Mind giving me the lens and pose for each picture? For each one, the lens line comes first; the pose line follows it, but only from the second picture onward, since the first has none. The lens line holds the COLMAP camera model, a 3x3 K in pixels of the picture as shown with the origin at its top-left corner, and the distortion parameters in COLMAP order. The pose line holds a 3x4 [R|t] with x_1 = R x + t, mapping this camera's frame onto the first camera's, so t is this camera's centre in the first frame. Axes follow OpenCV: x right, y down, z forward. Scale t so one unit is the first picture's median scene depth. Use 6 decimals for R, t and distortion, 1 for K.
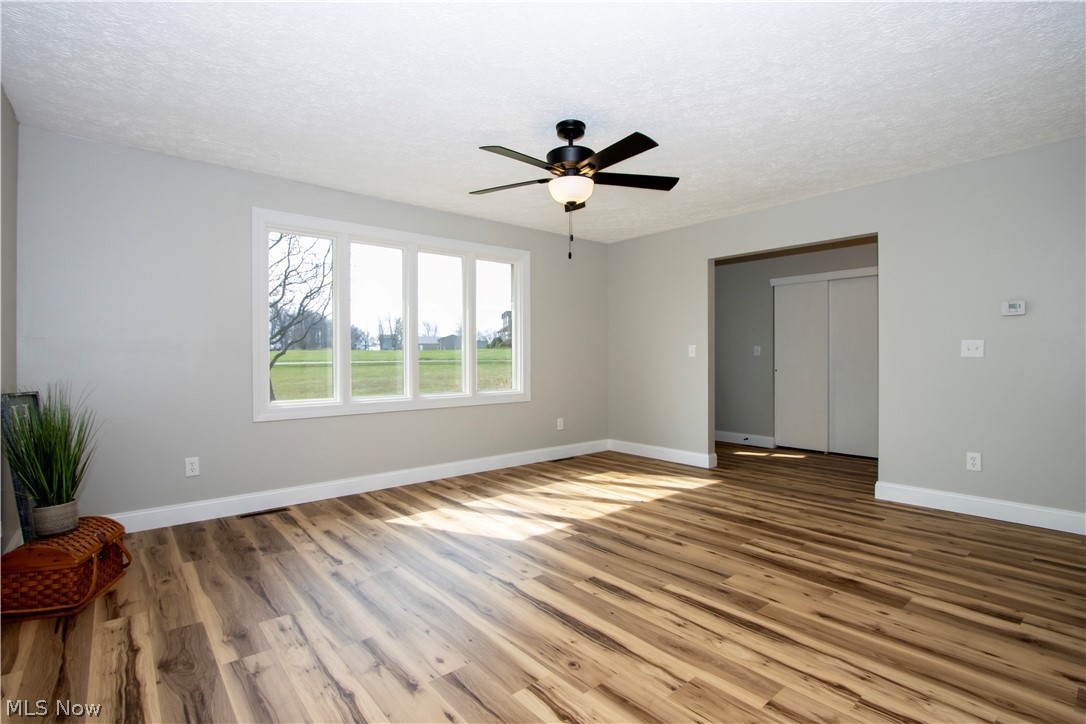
lens RADIAL K [[513.2, 0, 544.0], [0, 513.2, 369.4], [0, 0, 1]] dist [-0.026824, -0.000204]
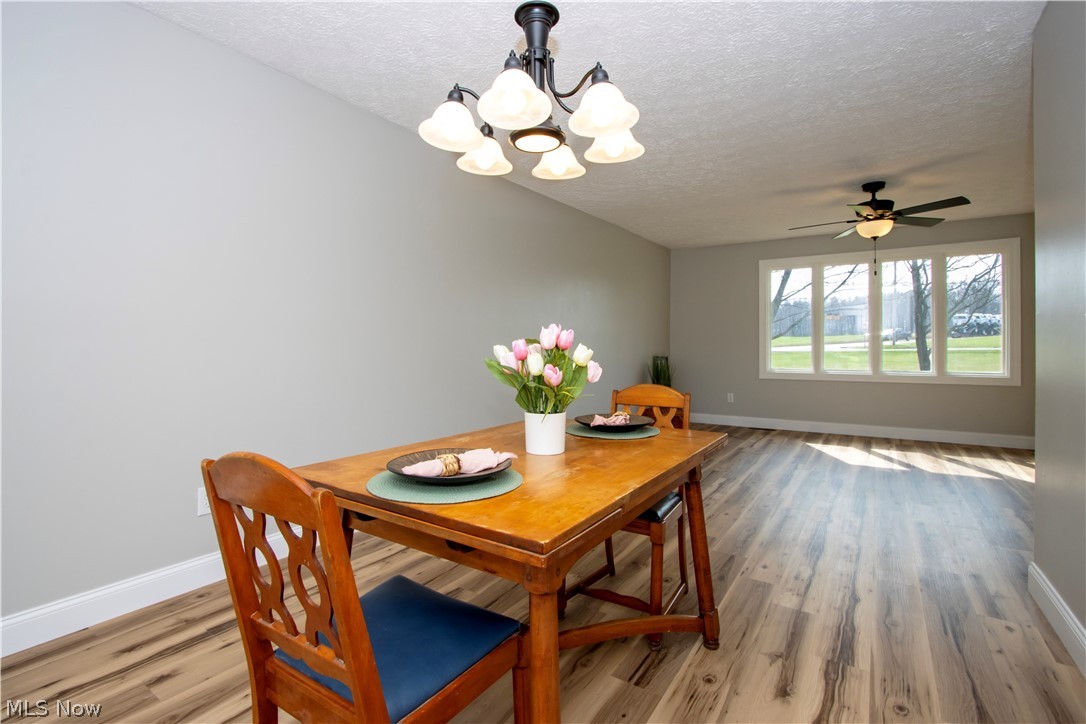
lens RADIAL K [[503.4, 0, 543.4], [0, 503.4, 355.3], [0, 0, 1]] dist [-0.017881, 0.000094]
pose [[0.280160, 0.023385, -0.959668, 0.959436], [-0.025015, 0.999542, 0.017054, 0.008522], [0.959627, 0.019229, 0.280616, -0.254023]]
